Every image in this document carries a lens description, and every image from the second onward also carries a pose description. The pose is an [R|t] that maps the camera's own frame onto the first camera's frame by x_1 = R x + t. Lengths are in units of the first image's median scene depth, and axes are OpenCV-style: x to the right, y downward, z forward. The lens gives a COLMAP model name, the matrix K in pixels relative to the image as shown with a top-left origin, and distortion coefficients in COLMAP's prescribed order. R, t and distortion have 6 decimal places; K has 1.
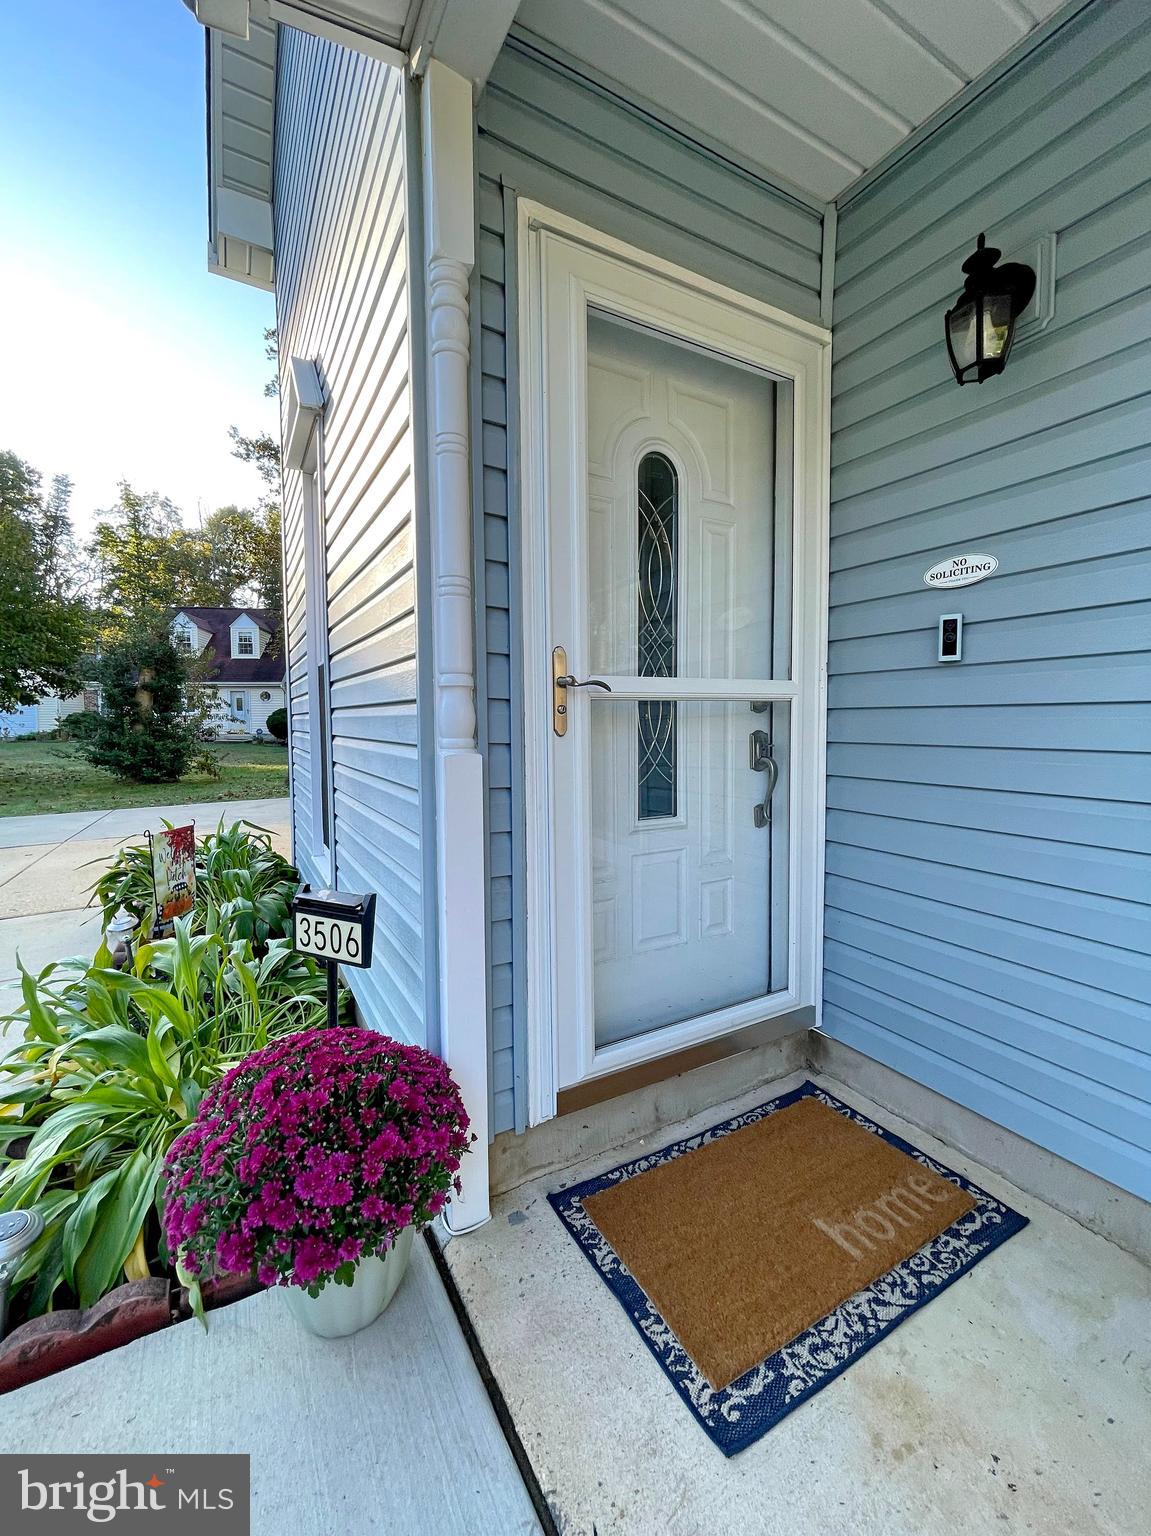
lens RADIAL K [[621.6, 0, 568.3], [0, 621.6, 761.7], [0, 0, 1]] dist [-0.000853, -0.000546]
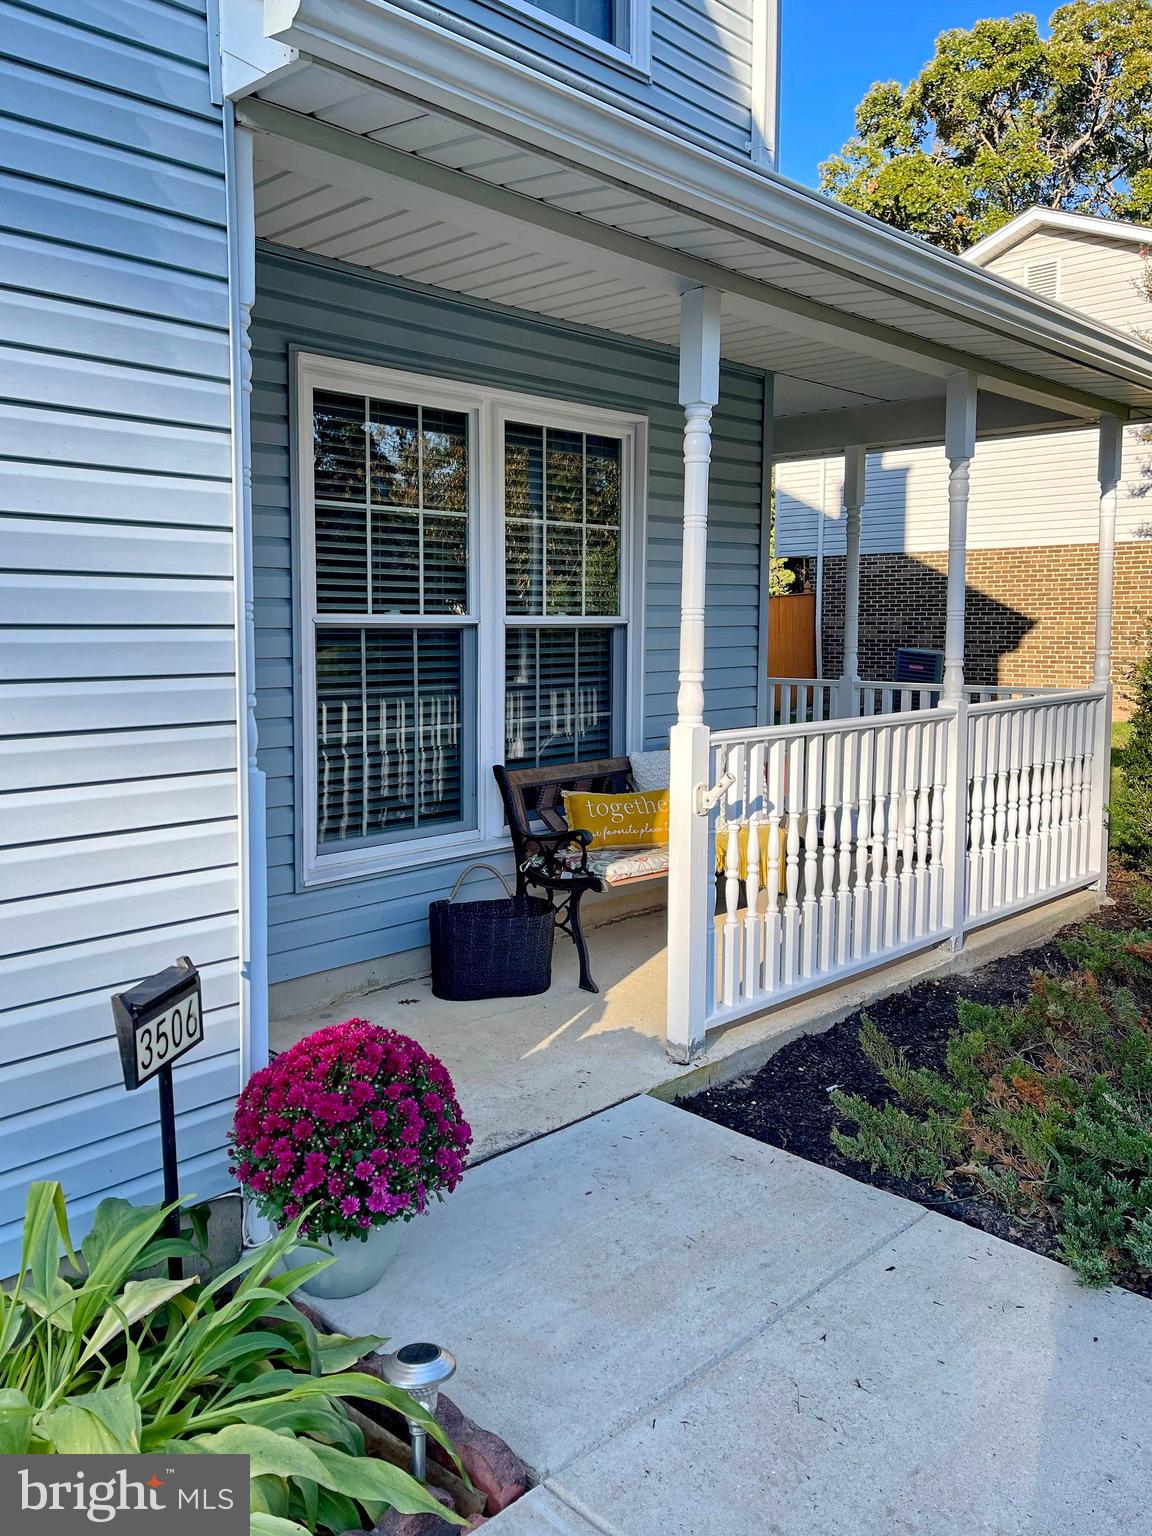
lens RADIAL K [[1178.6, 0, 557.4], [0, 1178.6, 714.0], [0, 0, 1]] dist [0.071473, -0.100213]
pose [[-0.278651, -0.068463, 0.957949, -1.892033], [0.069072, 0.993444, 0.091092, -0.214037], [-0.957905, 0.091551, -0.272095, 0.890401]]
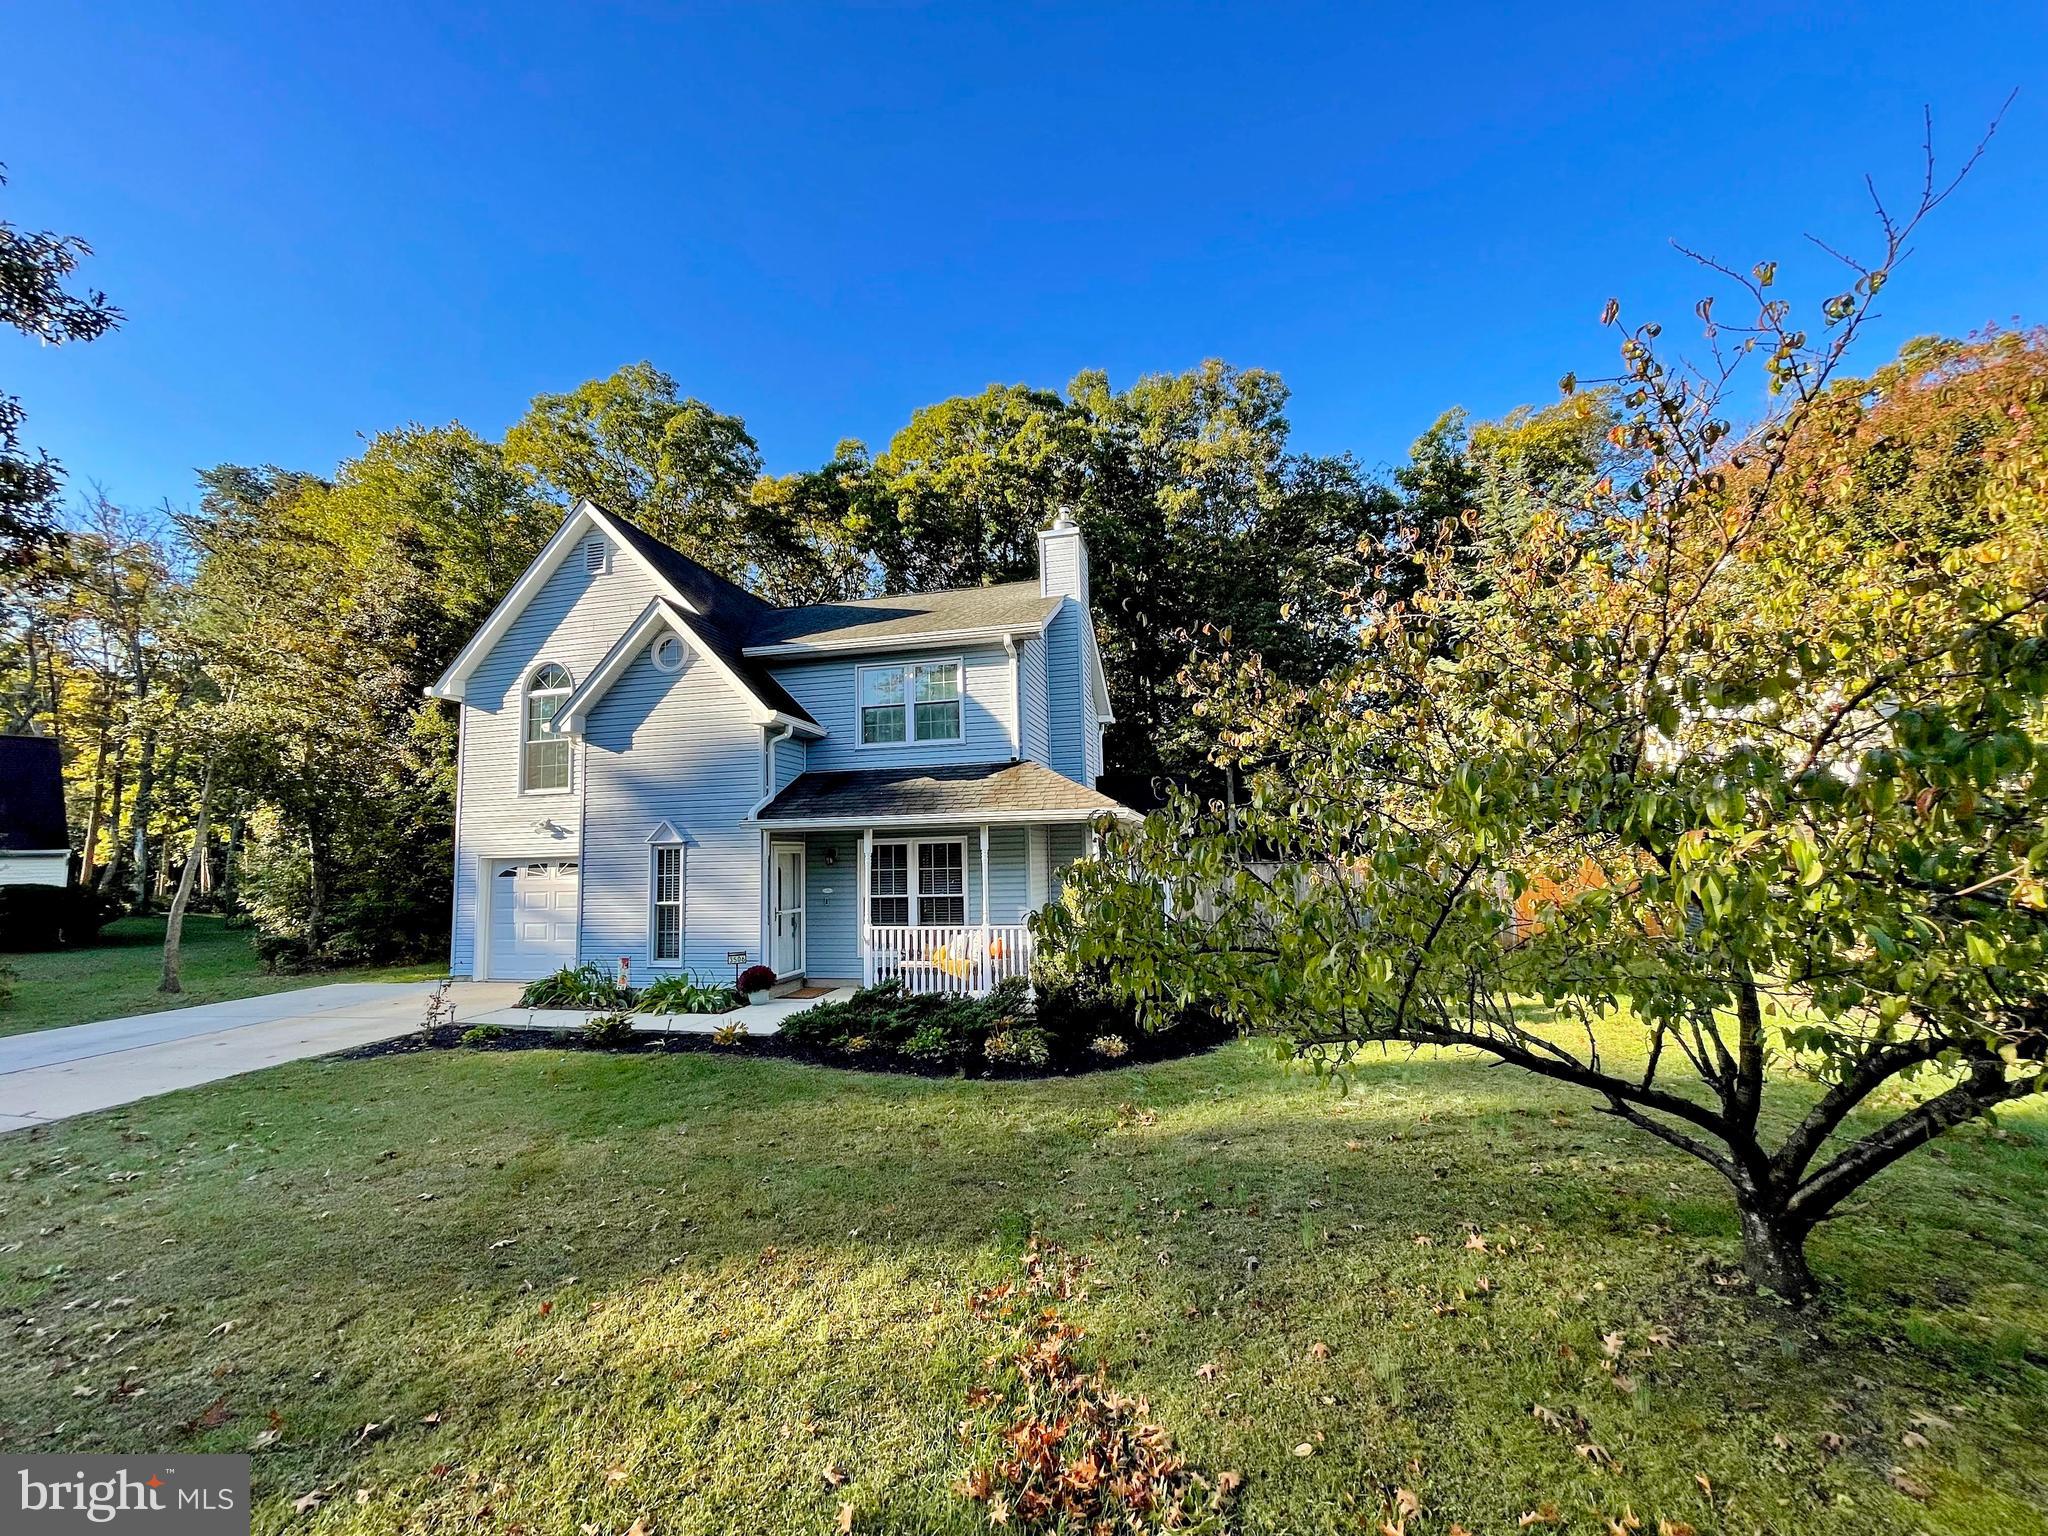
lens RADIAL K [[828.8, 0, 1019.0], [0, 828.8, 780.1], [0, 0, 1]] dist [-0.000853, -0.000546]
pose [[0.676140, 0.058998, 0.734407, -4.308479], [0.071354, 0.986860, -0.144972, -0.059117], [-0.733310, 0.150424, 0.663046, -6.190648]]
